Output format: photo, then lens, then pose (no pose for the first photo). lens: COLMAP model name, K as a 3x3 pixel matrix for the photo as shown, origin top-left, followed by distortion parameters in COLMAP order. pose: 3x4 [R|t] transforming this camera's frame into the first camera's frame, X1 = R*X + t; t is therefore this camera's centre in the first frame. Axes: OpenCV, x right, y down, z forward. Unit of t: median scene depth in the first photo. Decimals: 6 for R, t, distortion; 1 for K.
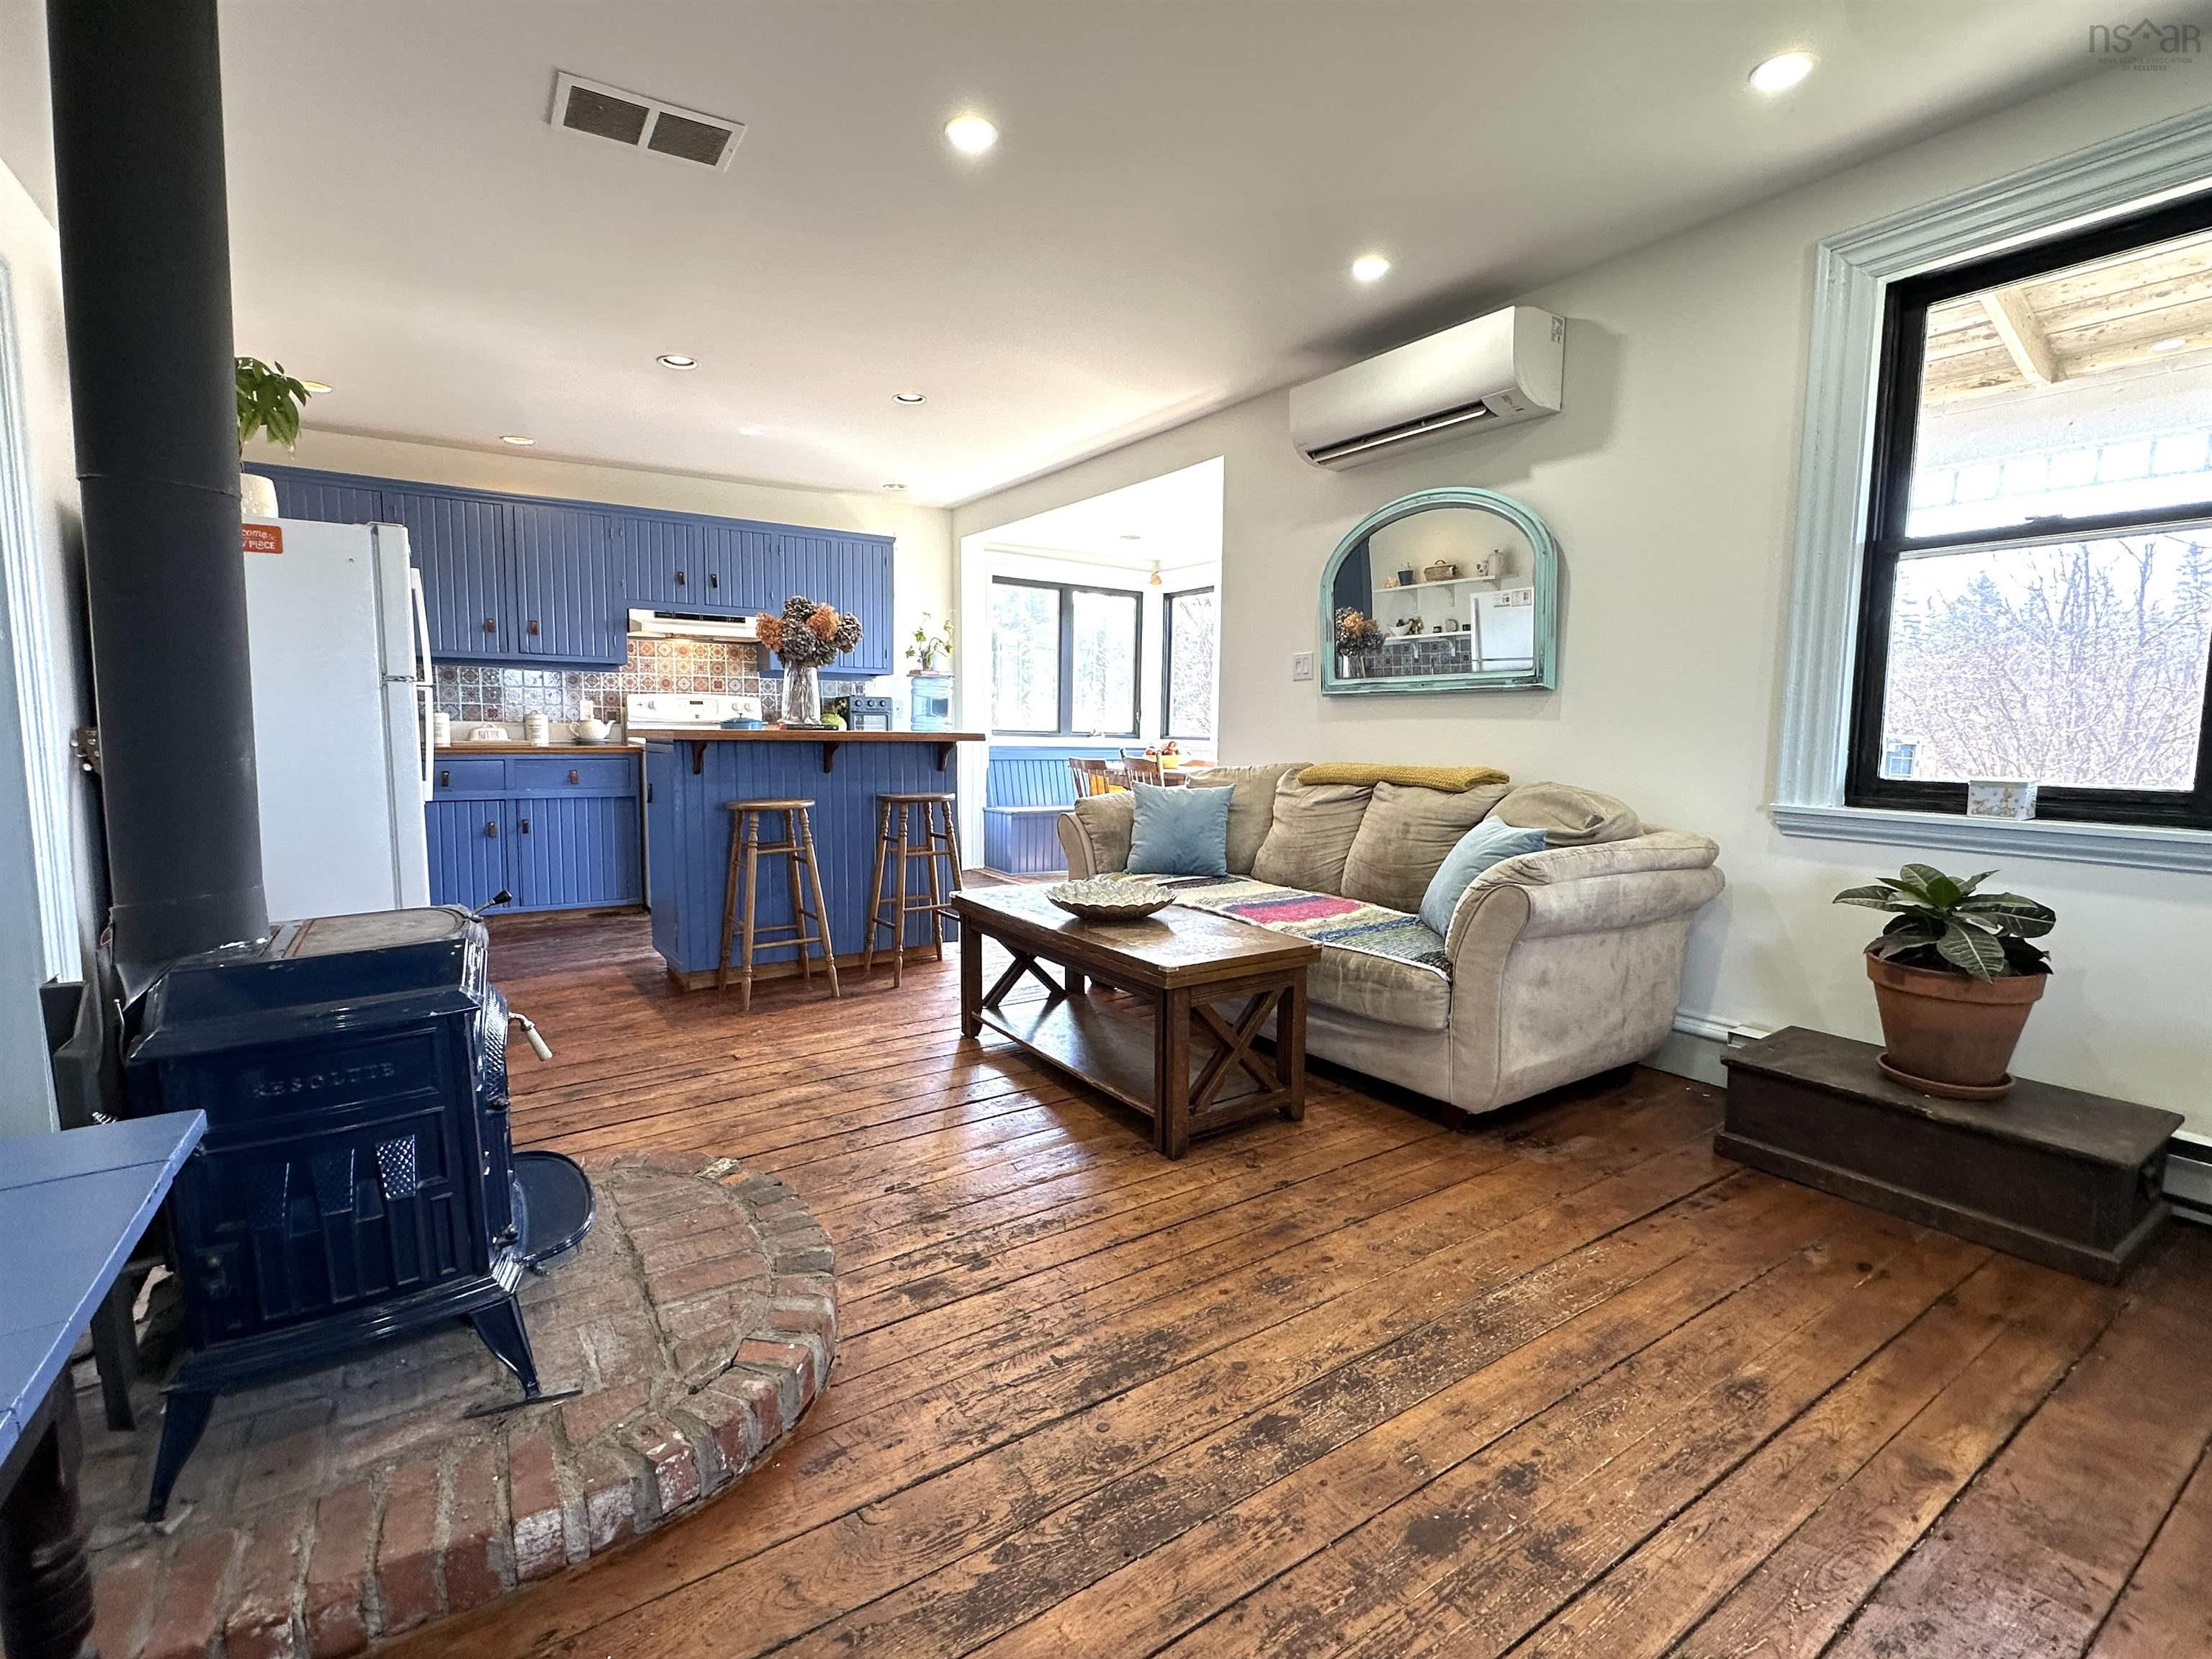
lens RADIAL K [[1028.4, 0, 1104.9], [0, 1028.4, 827.4], [0, 0, 1]] dist [-0.000559, 0.000589]
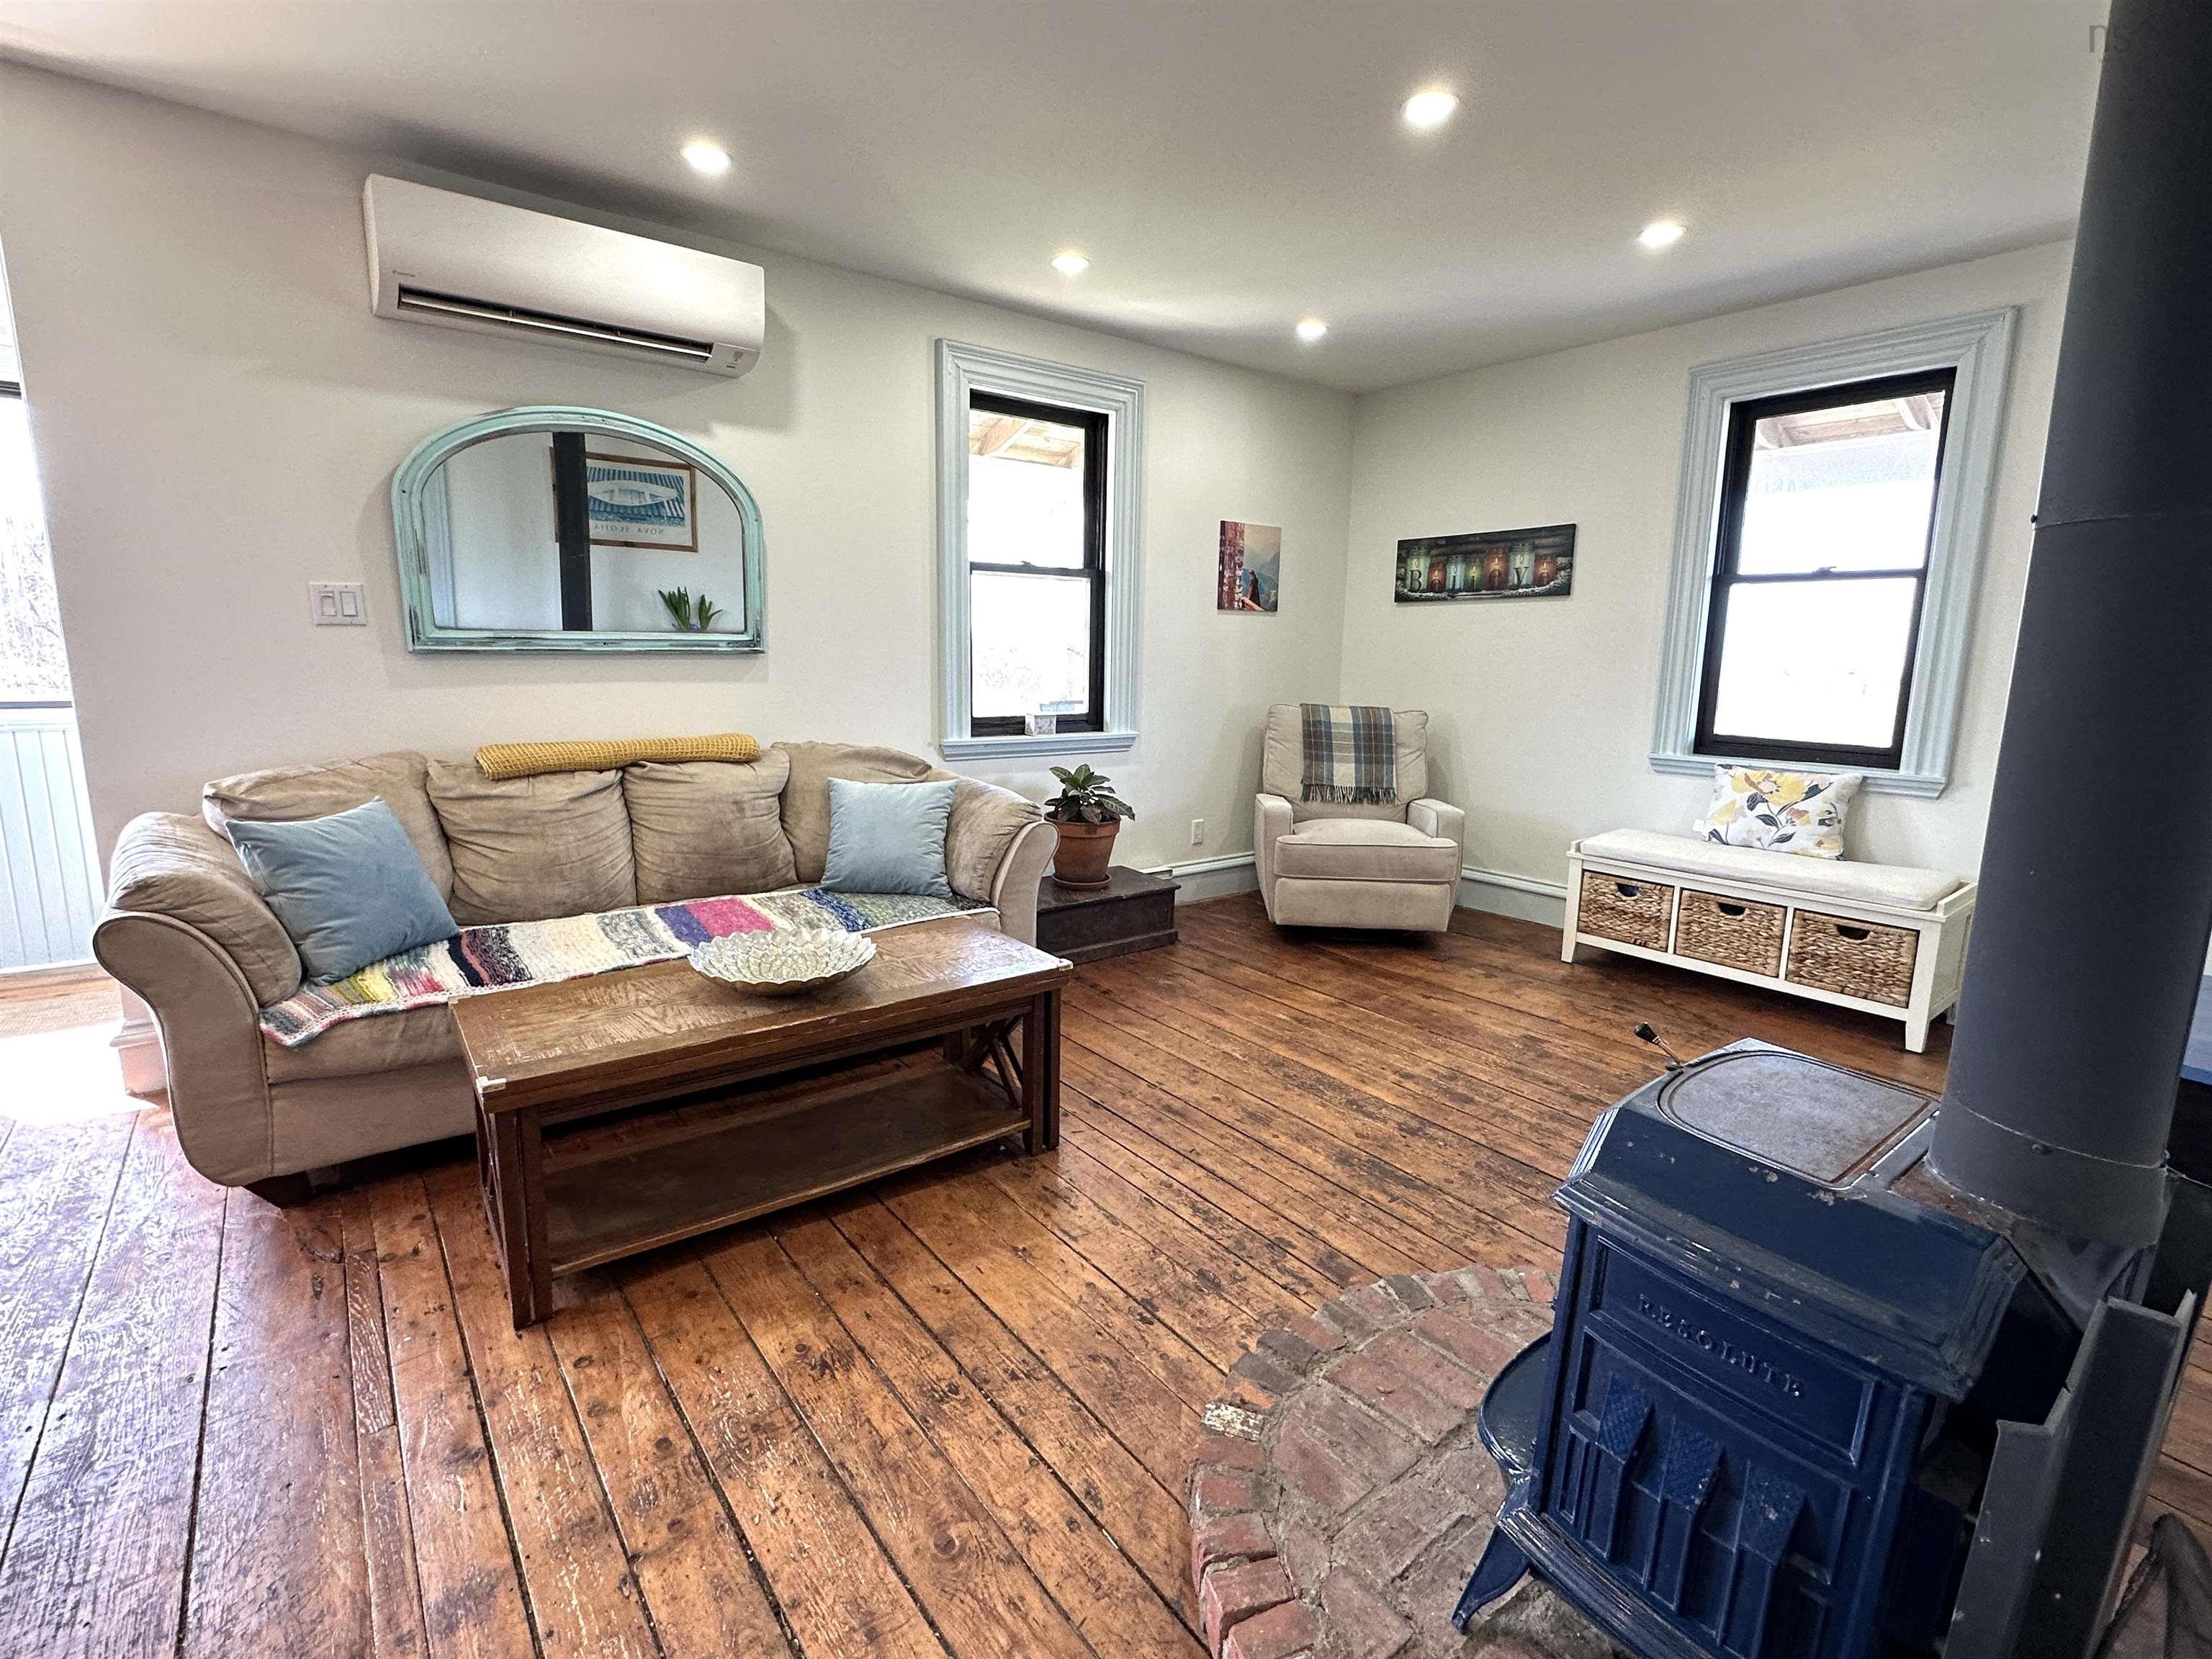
lens RADIAL K [[1028.4, 0, 1109.7], [0, 1028.4, 826.8], [0, 0, 1]] dist [-0.000559, 0.000589]
pose [[-0.077104, -0.185514, 0.979612, -0.708972], [0.079558, 0.978259, 0.191519, -0.145426], [-0.993844, 0.092702, -0.060668, 0.790479]]
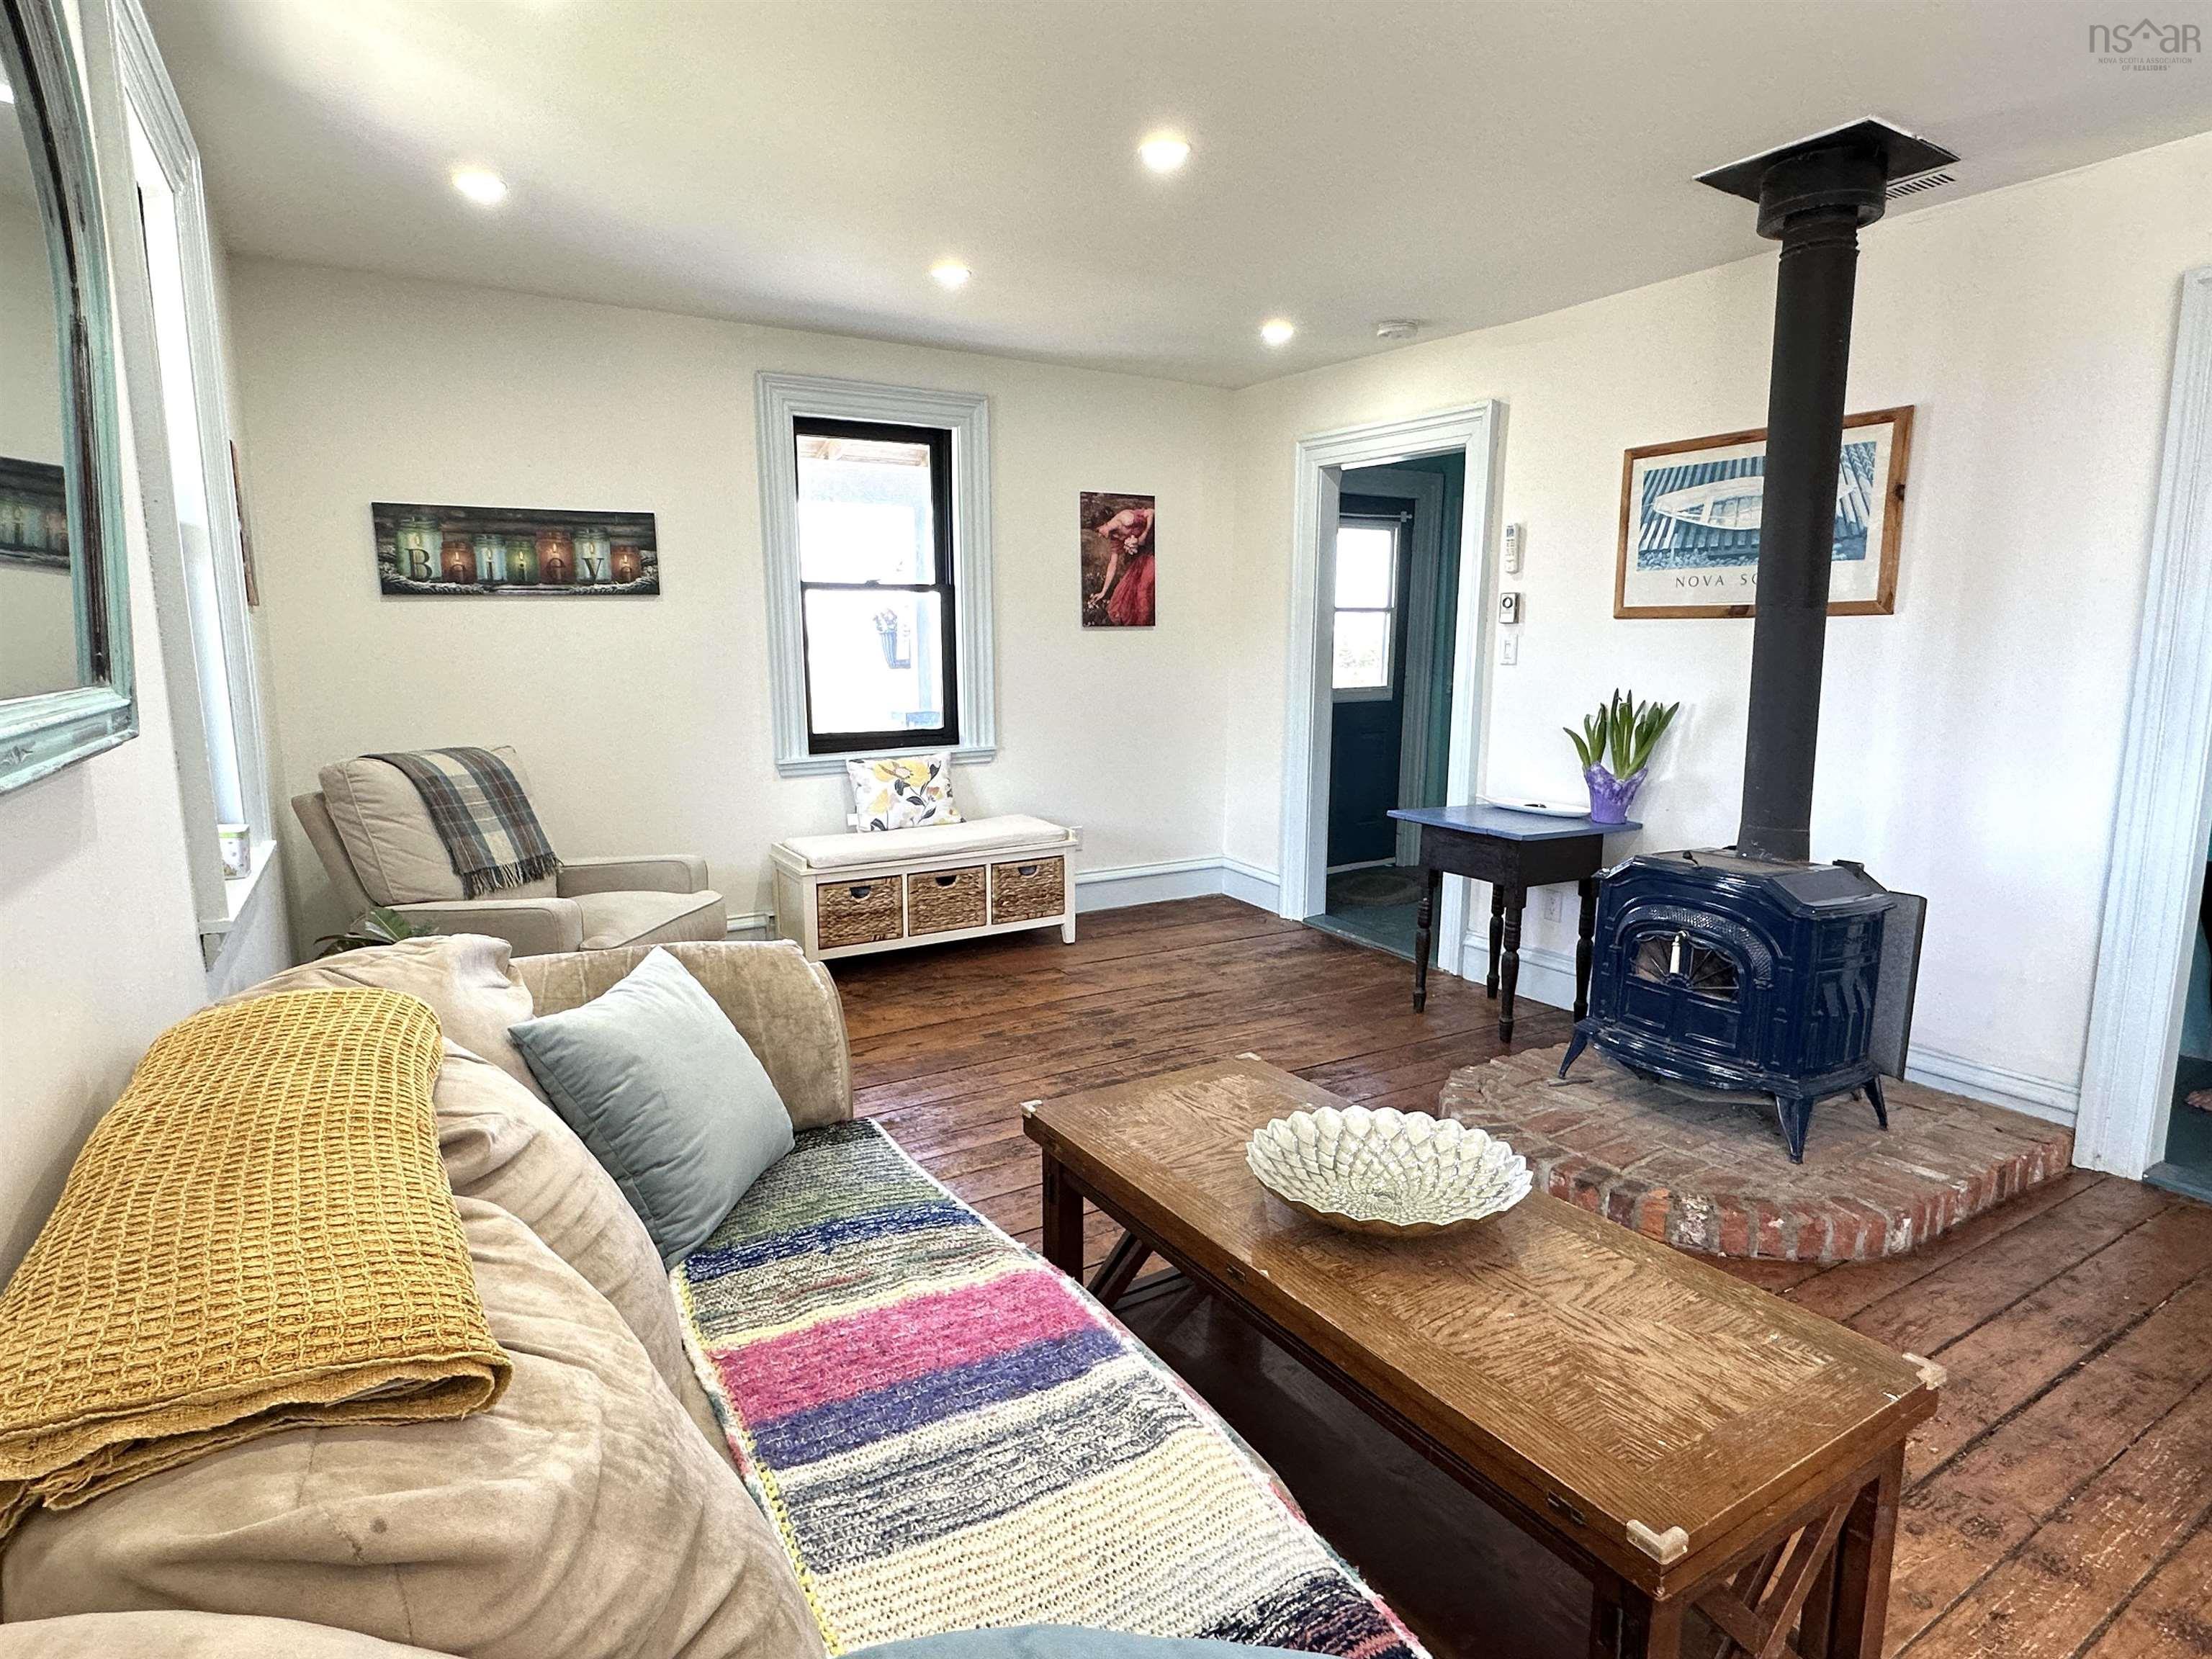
lens RADIAL K [[1176.2, 0, 1099.2], [0, 1176.2, 835.6], [0, 0, 1]] dist [0.004301, -0.000728]
pose [[-0.999630, -0.007507, 0.026160, 0.125848], [-0.000506, 0.966165, 0.257923, -0.221676], [-0.027211, 0.257814, -0.965811, 1.472370]]
